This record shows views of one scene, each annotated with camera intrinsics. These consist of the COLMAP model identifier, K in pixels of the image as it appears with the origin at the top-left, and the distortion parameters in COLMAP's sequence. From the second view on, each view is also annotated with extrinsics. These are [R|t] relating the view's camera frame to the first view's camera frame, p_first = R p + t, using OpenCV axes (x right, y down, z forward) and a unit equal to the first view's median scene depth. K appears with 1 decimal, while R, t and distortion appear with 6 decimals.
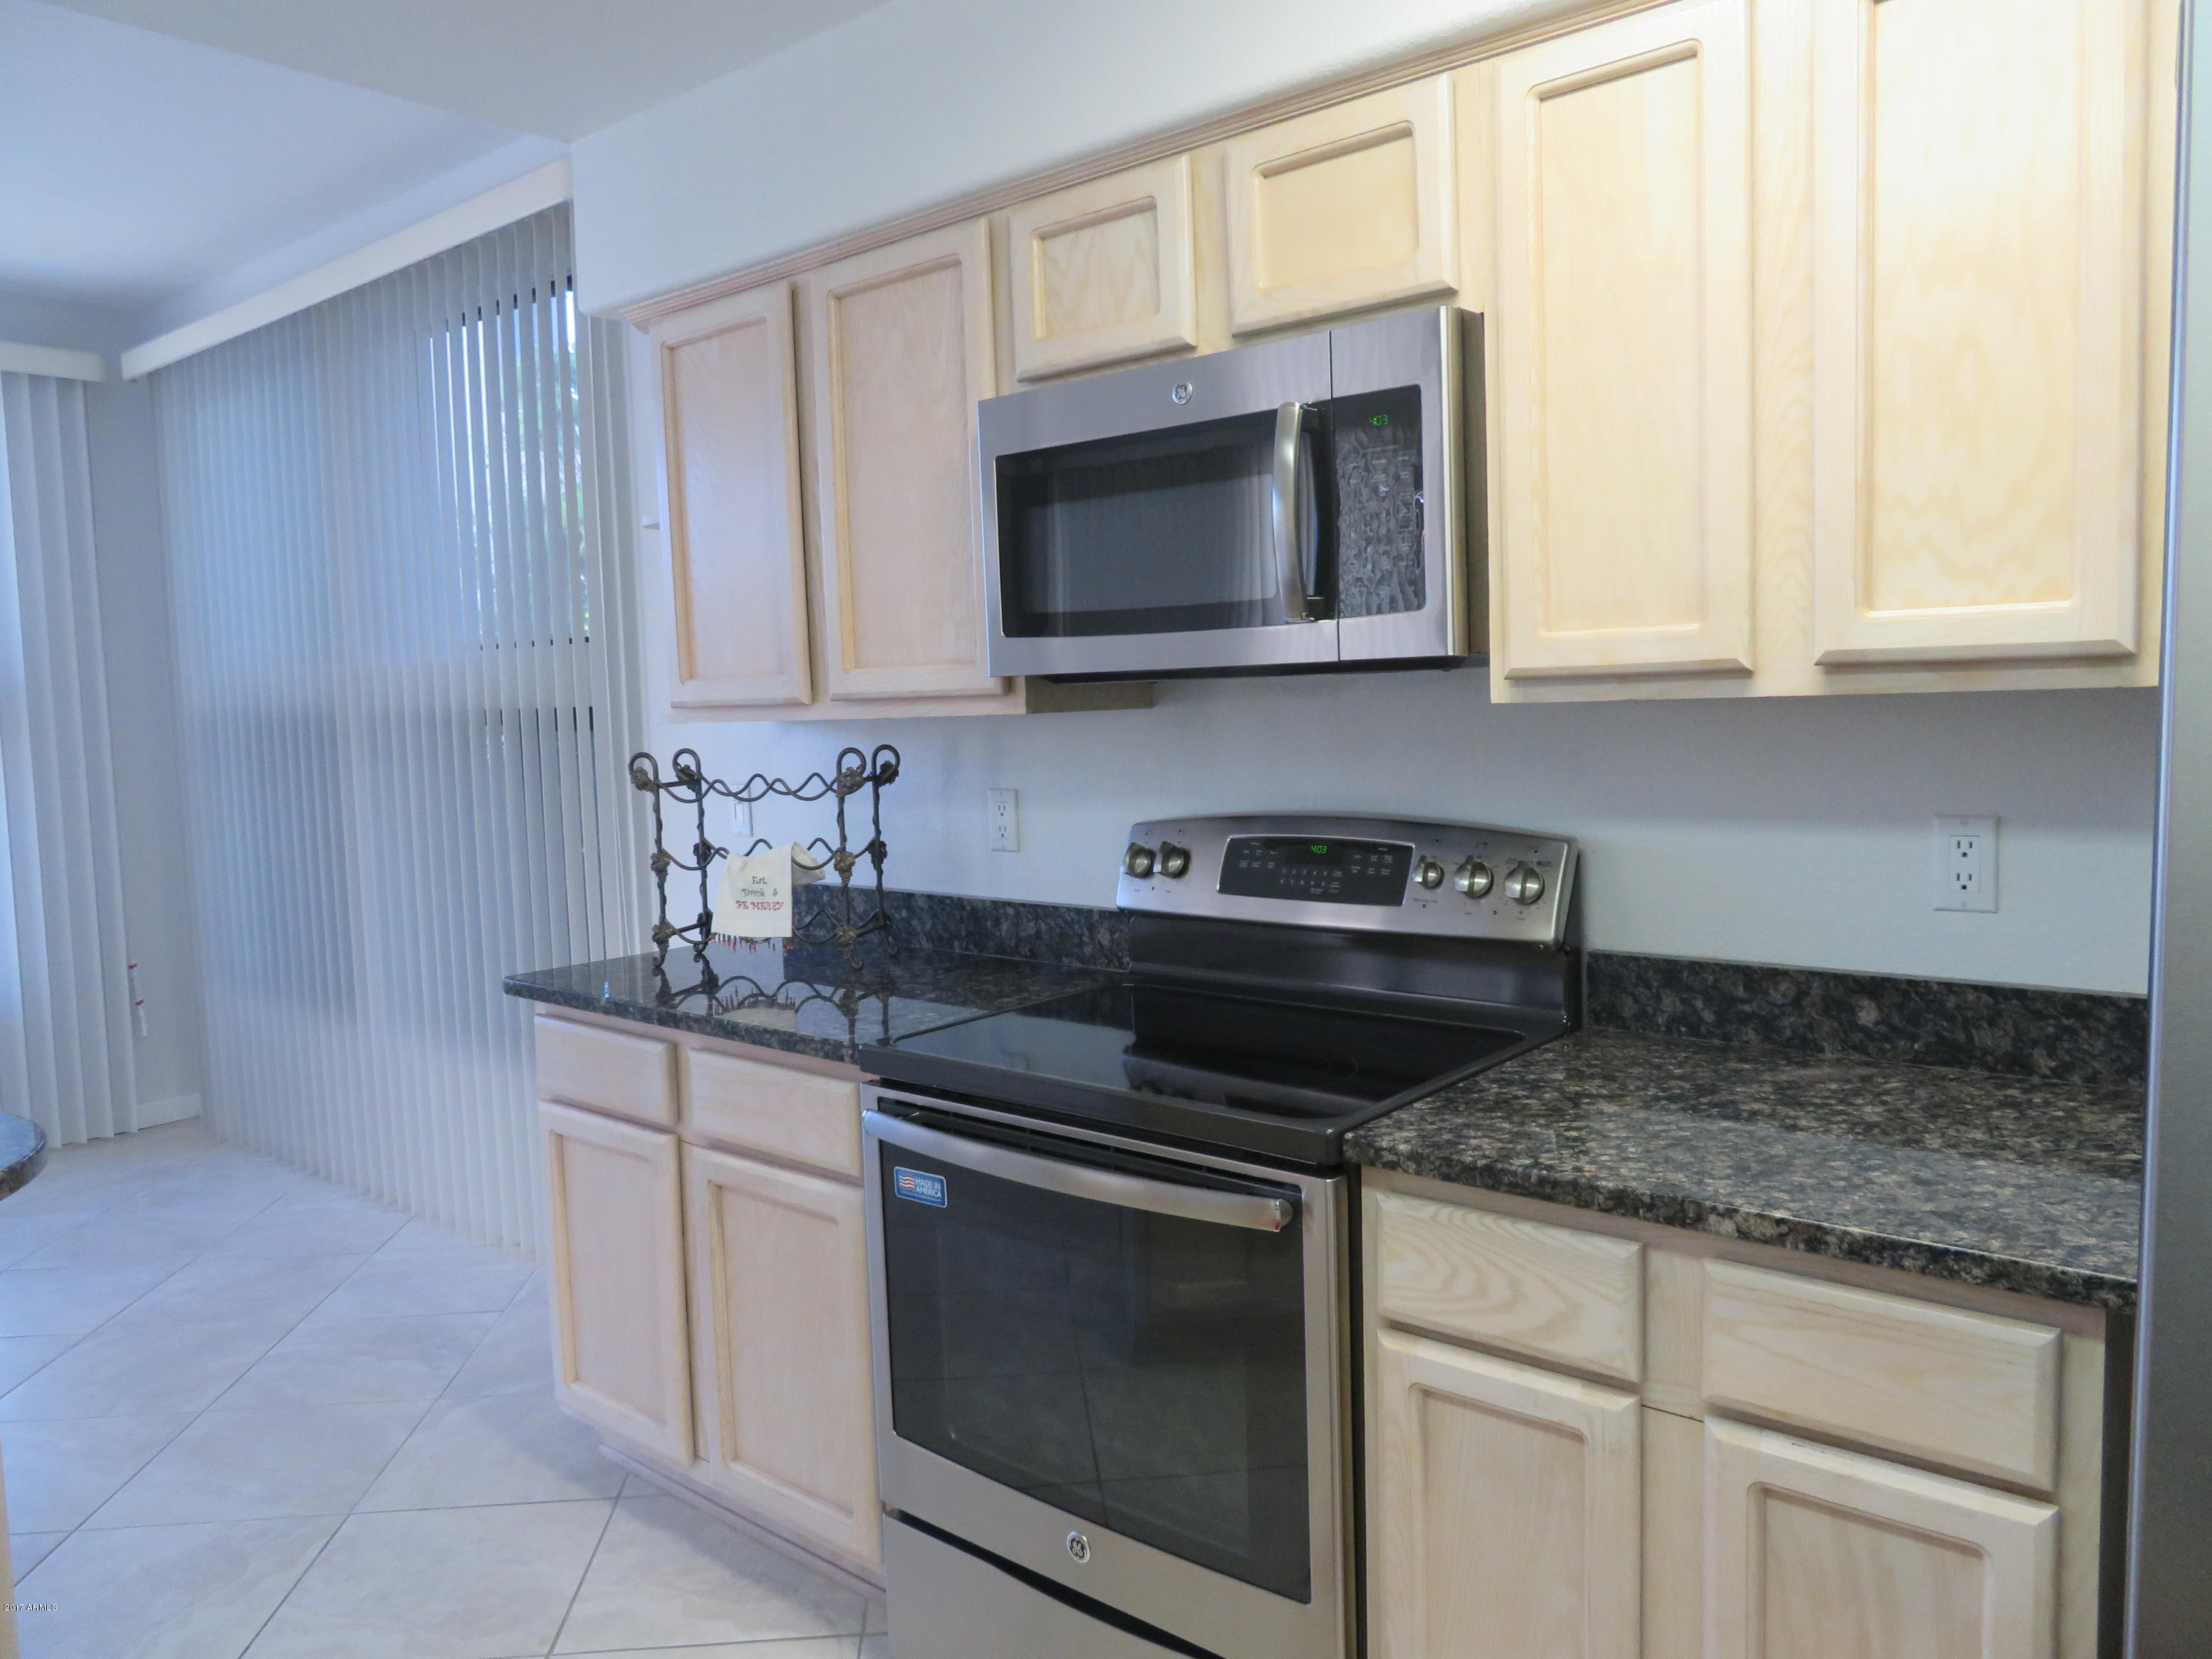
lens RADIAL K [[1563.9, 0, 1104.3], [0, 1563.9, 820.8], [0, 0, 1]] dist [-0.013070, -0.002402]
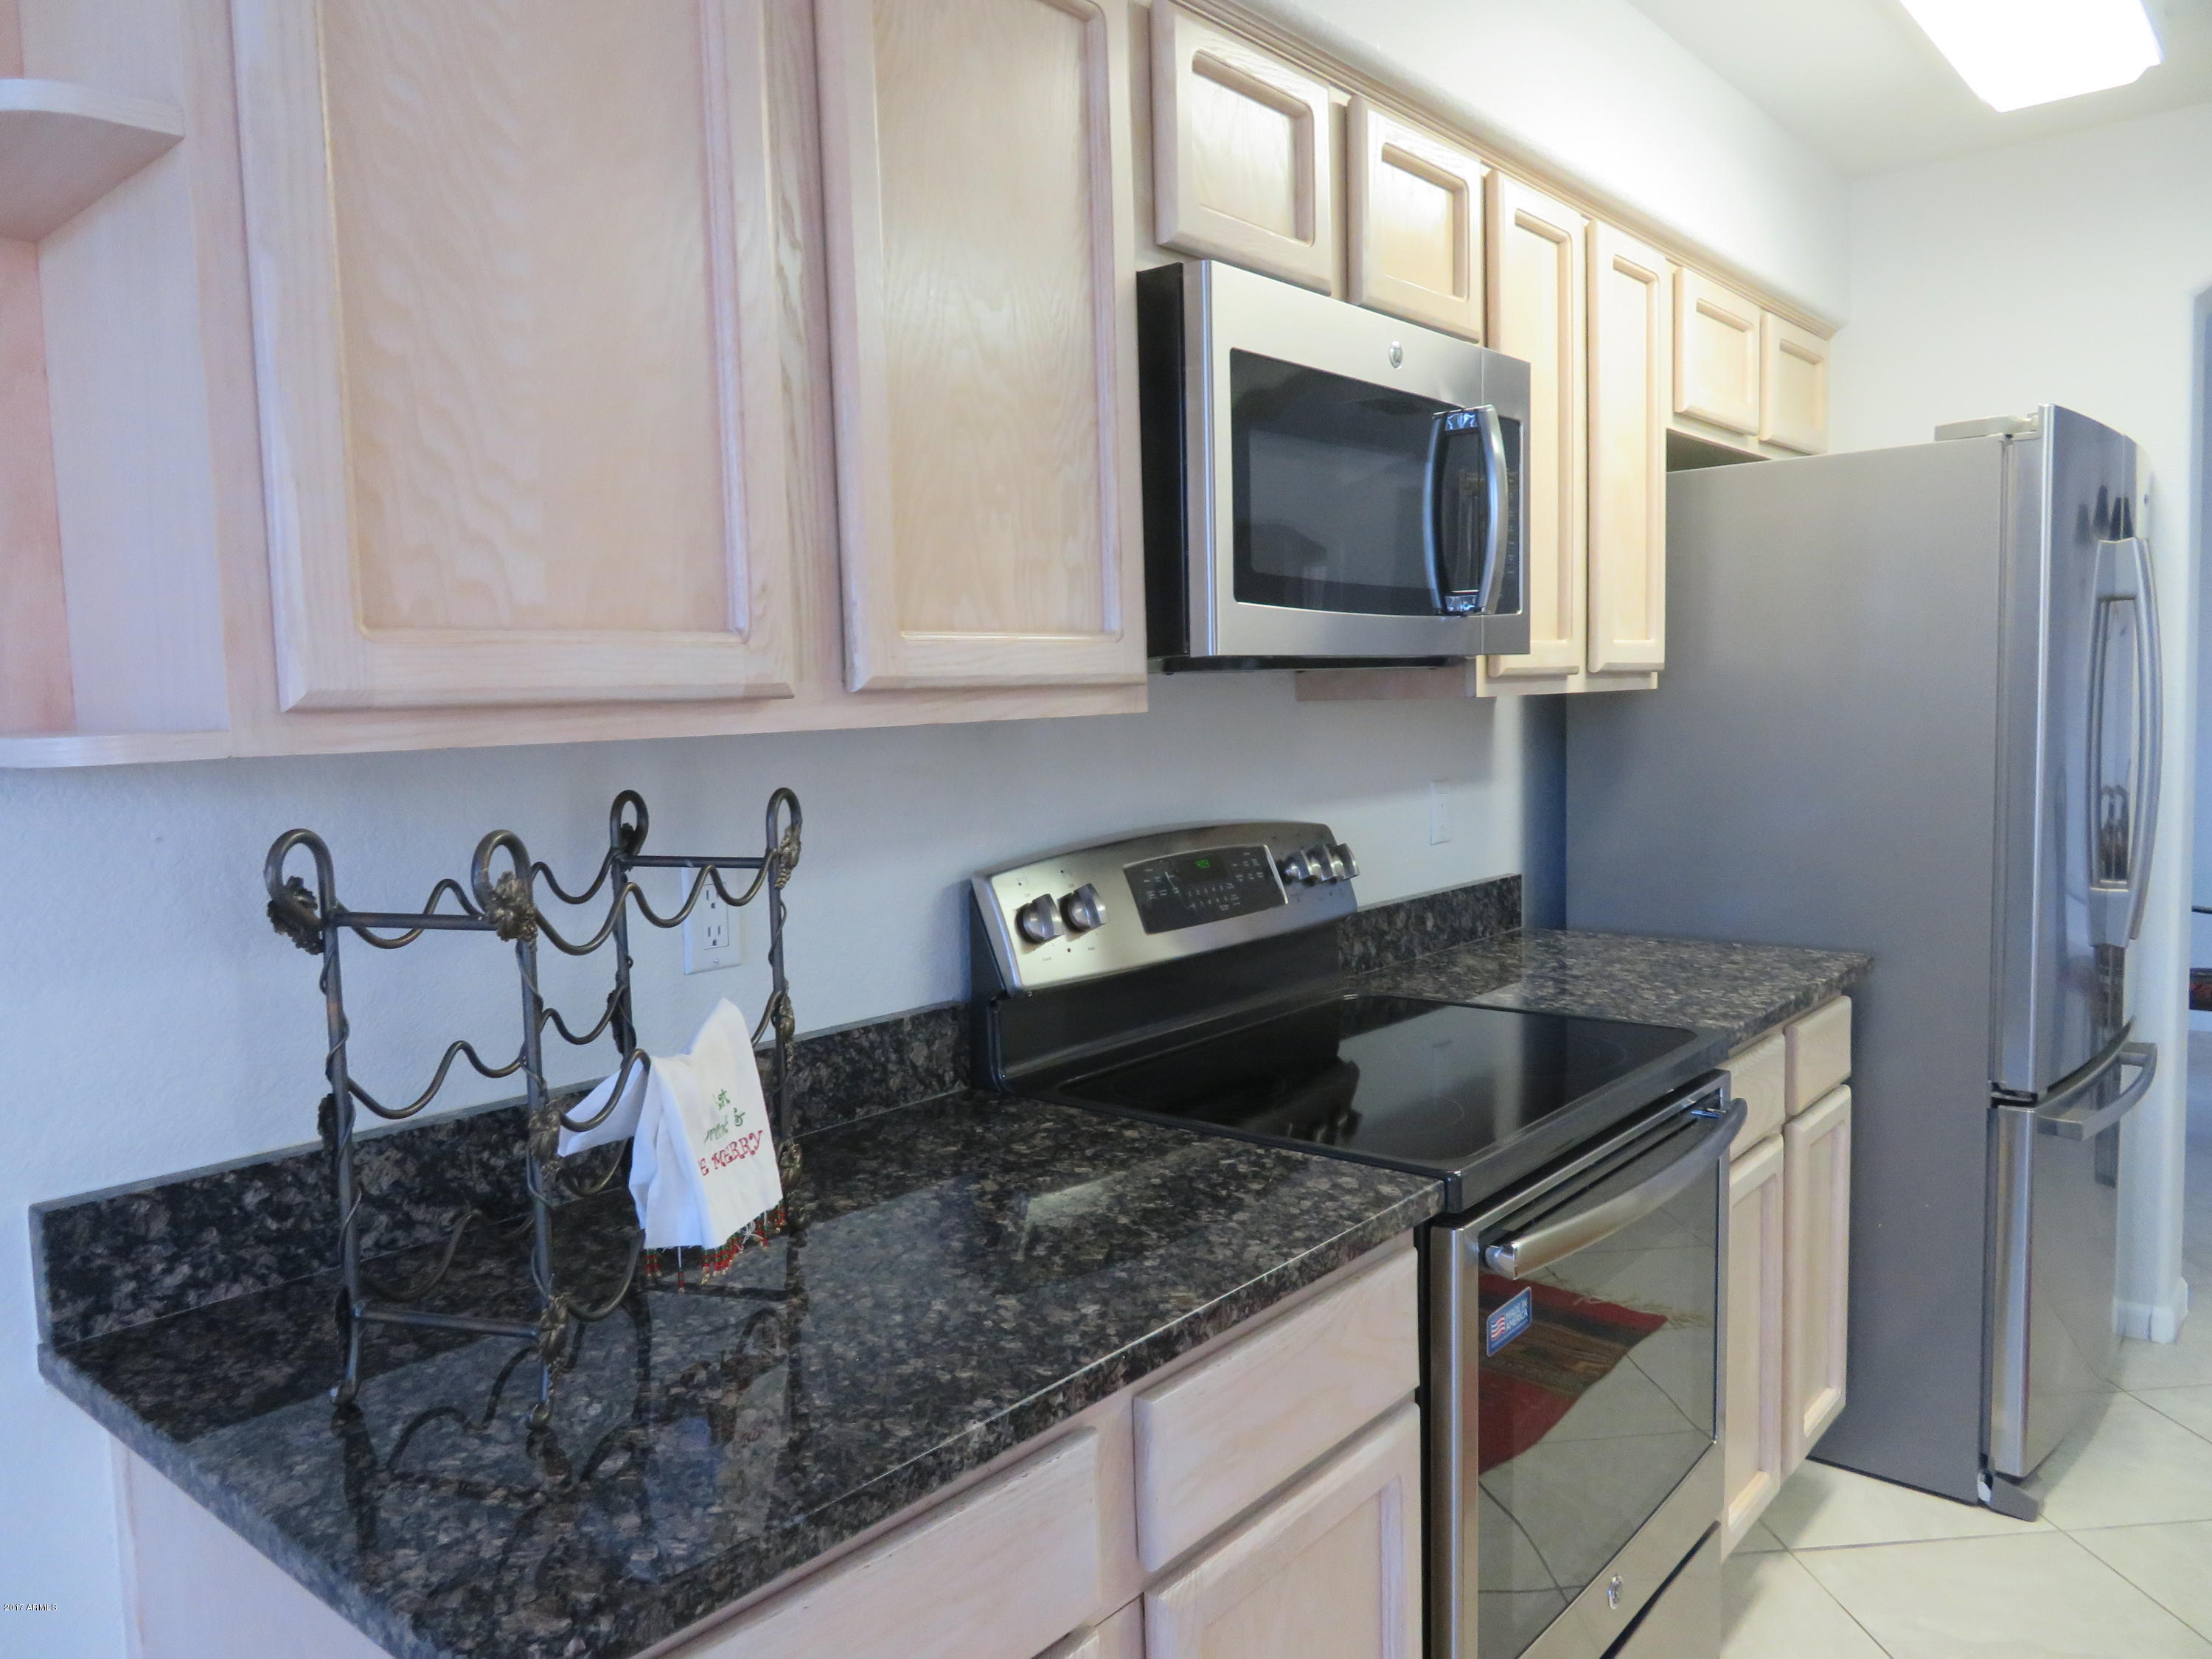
lens RADIAL K [[1563.9, 0, 1104.1], [0, 1563.9, 837.0], [0, 0, 1]] dist [-0.013070, -0.002402]
pose [[0.012155, -0.061559, 0.998029, -0.735463], [0.106752, 0.992479, 0.059916, -0.055697], [-0.994211, 0.105813, 0.018635, 0.990683]]
